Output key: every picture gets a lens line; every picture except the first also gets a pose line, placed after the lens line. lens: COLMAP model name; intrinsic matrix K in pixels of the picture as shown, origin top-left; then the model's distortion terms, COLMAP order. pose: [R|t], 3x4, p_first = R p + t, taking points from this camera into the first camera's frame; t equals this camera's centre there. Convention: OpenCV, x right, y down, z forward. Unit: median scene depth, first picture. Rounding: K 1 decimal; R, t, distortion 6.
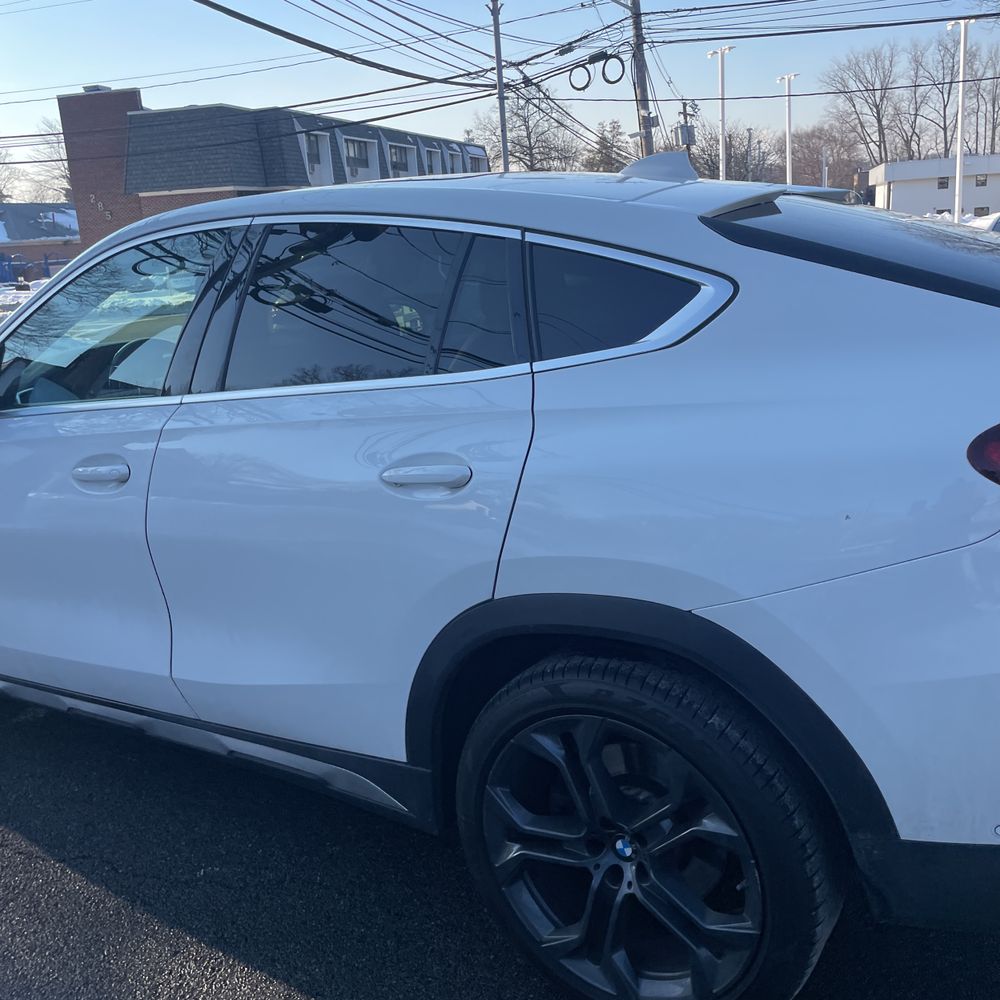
lens RADIAL K [[993.5, 0, 511.3], [0, 993.5, 497.9], [0, 0, 1]] dist [0.076856, -0.089832]
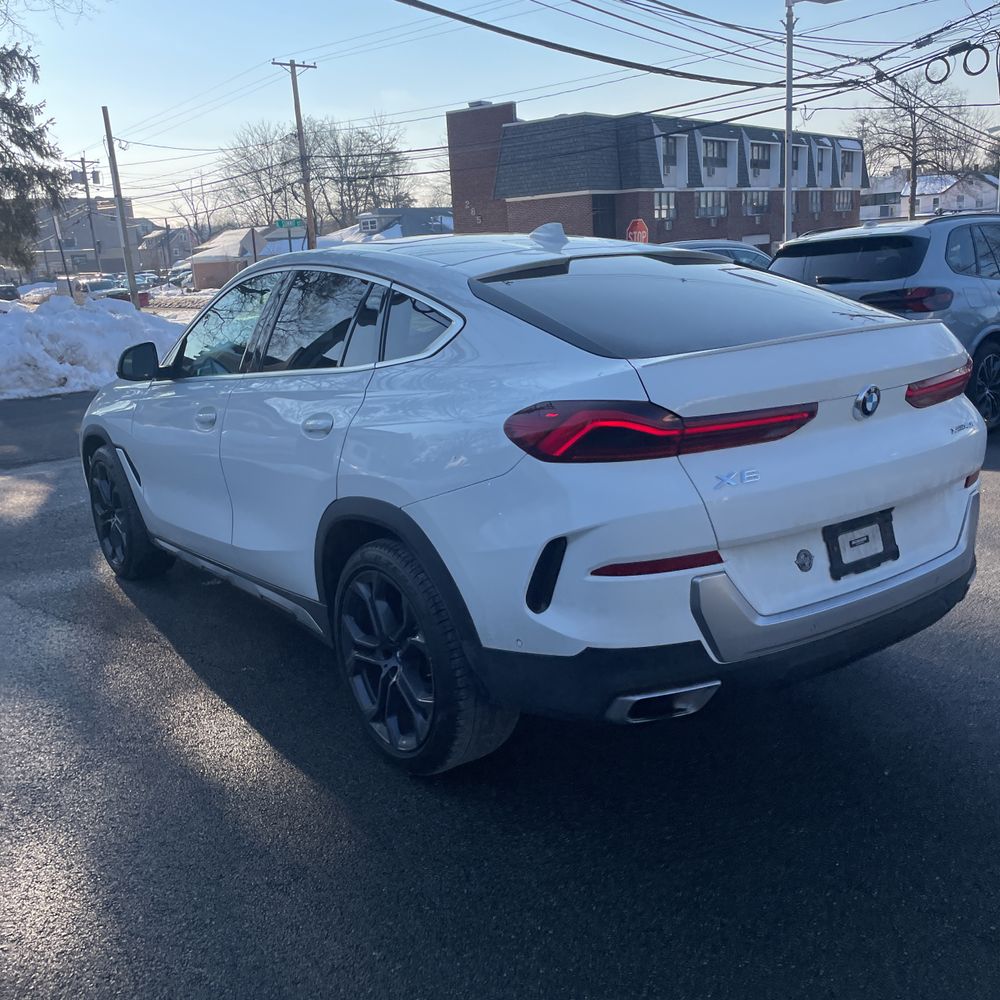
lens RADIAL K [[996.8, 0, 500.0], [0, 996.8, 500.0], [0, 0, 1]] dist [0.090291, -0.126491]
pose [[0.932810, 0.092403, -0.348319, 0.053022], [-0.091082, 0.995638, 0.020204, 0.002717], [0.348667, 0.012880, 0.937158, -0.032285]]
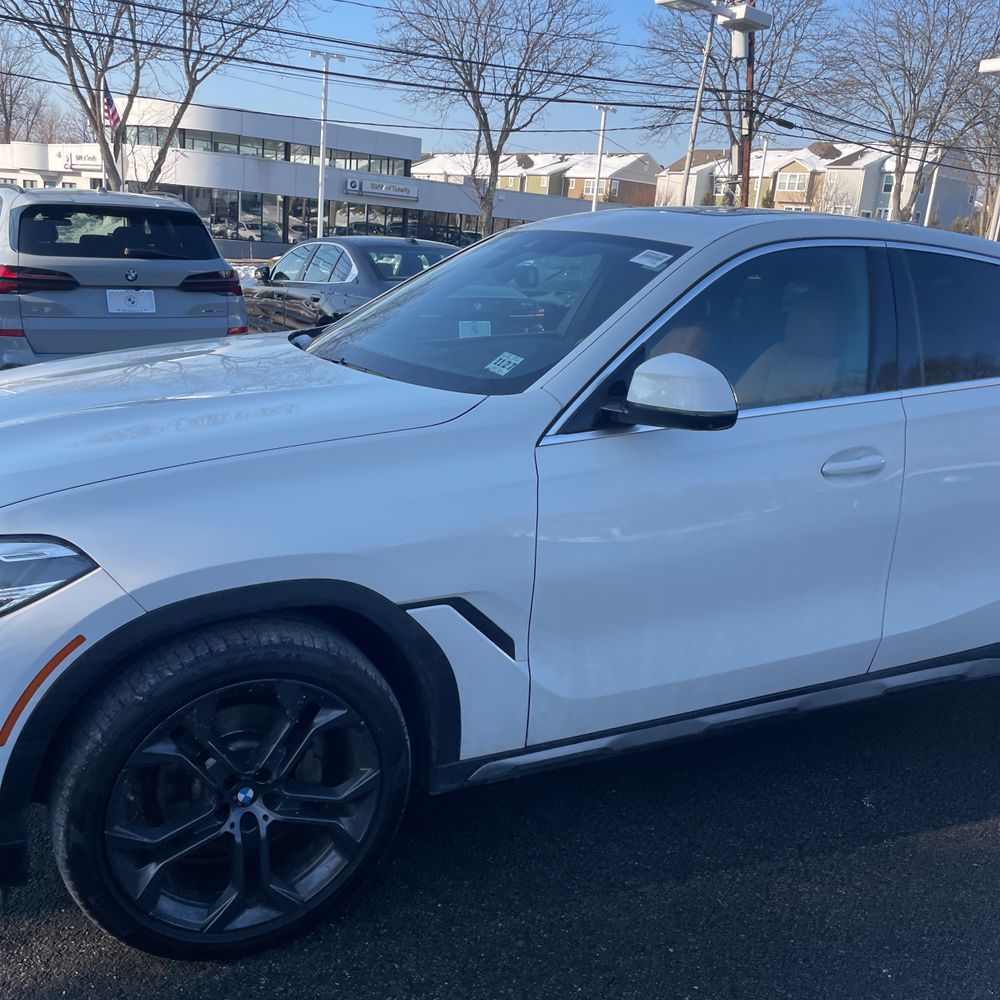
lens RADIAL K [[992.7, 0, 502.8], [0, 992.7, 485.2], [0, 0, 1]] dist [0.104292, -0.122483]
pose [[0.521074, -0.103968, 0.847155, -0.125374], [0.114270, 0.992115, 0.051473, -0.008236], [-0.845827, 0.069983, 0.528846, 0.061709]]
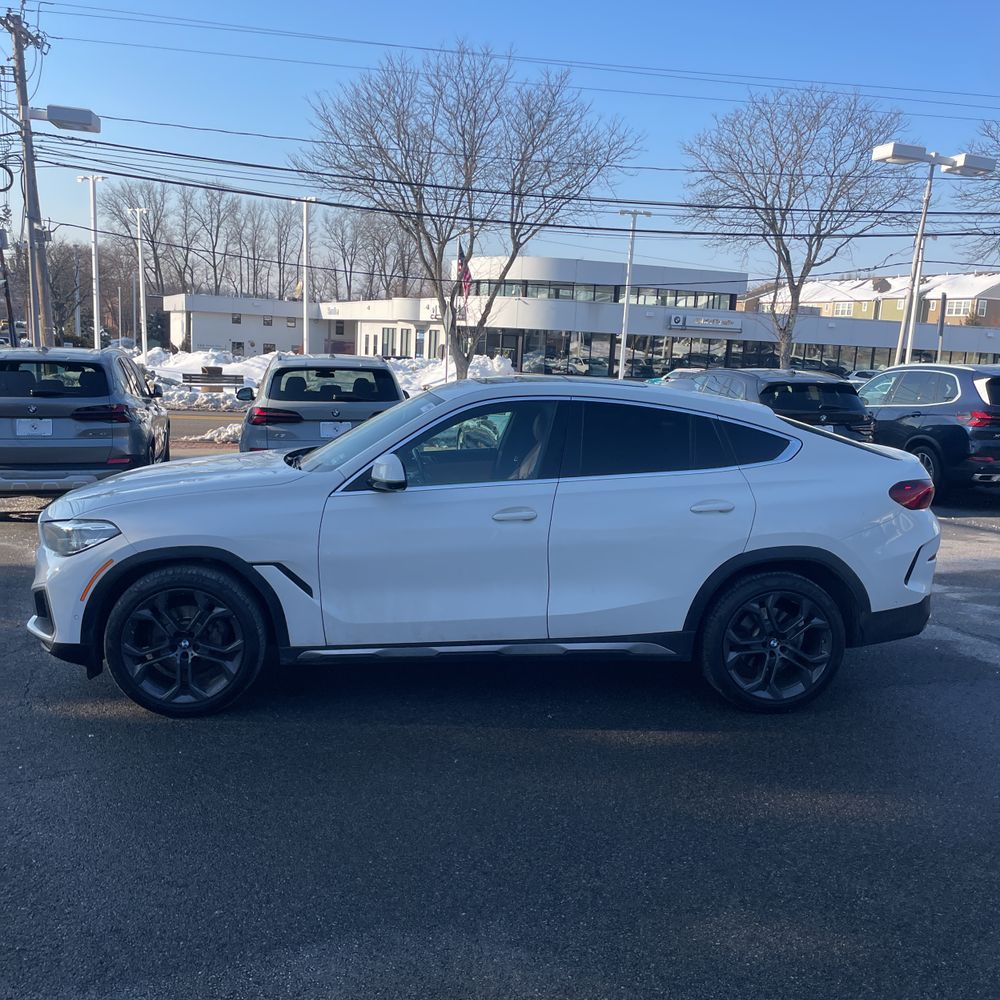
lens RADIAL K [[993.5, 0, 511.3], [0, 993.5, 497.9], [0, 0, 1]] dist [0.076856, -0.089832]
pose [[0.770459, 0.005644, 0.637464, -0.139346], [0.067132, 0.993682, -0.089937, 0.009794], [-0.633944, 0.112087, 0.765213, -0.043151]]
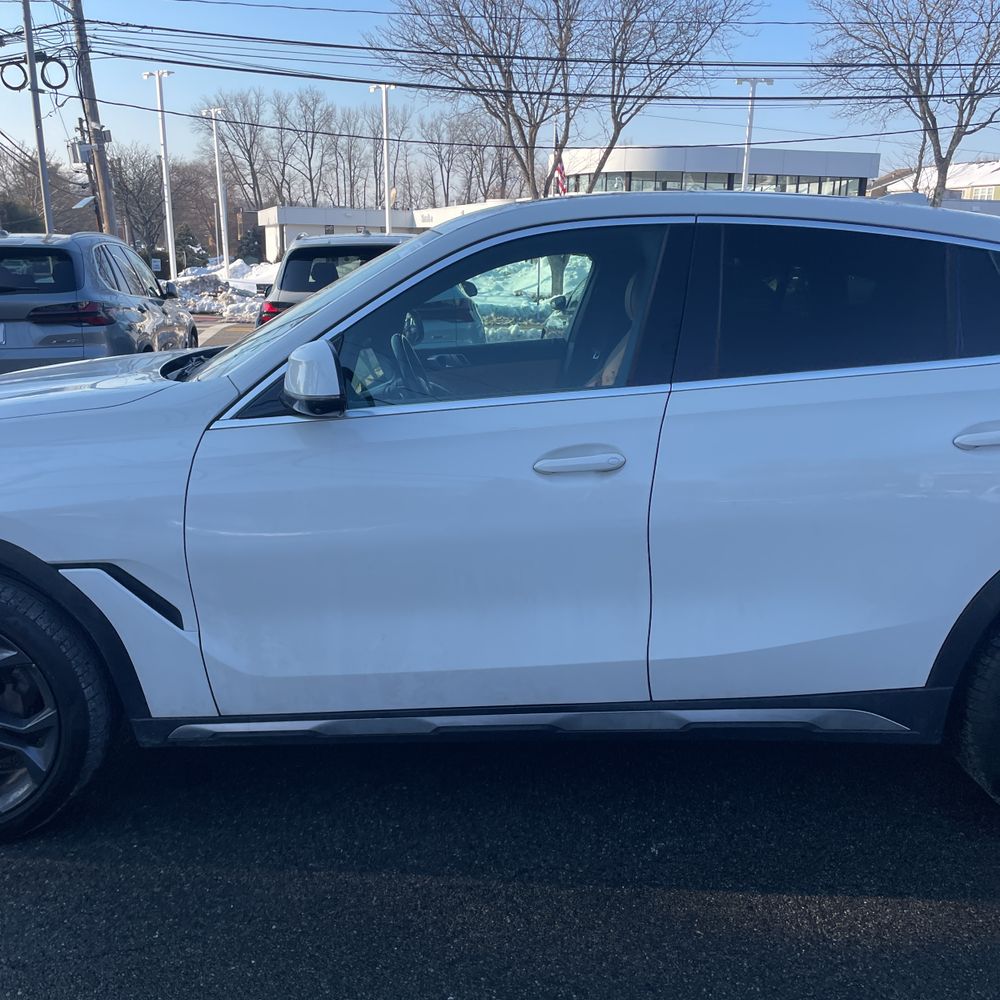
lens RADIAL K [[1004.2, 0, 495.6], [0, 1004.2, 509.8], [0, 0, 1]] dist [0.084275, -0.116975]
pose [[0.840304, -0.061733, 0.538588, -0.083834], [0.074404, 0.997227, -0.001783, 0.001463], [-0.536985, 0.041572, 0.842567, 0.017943]]
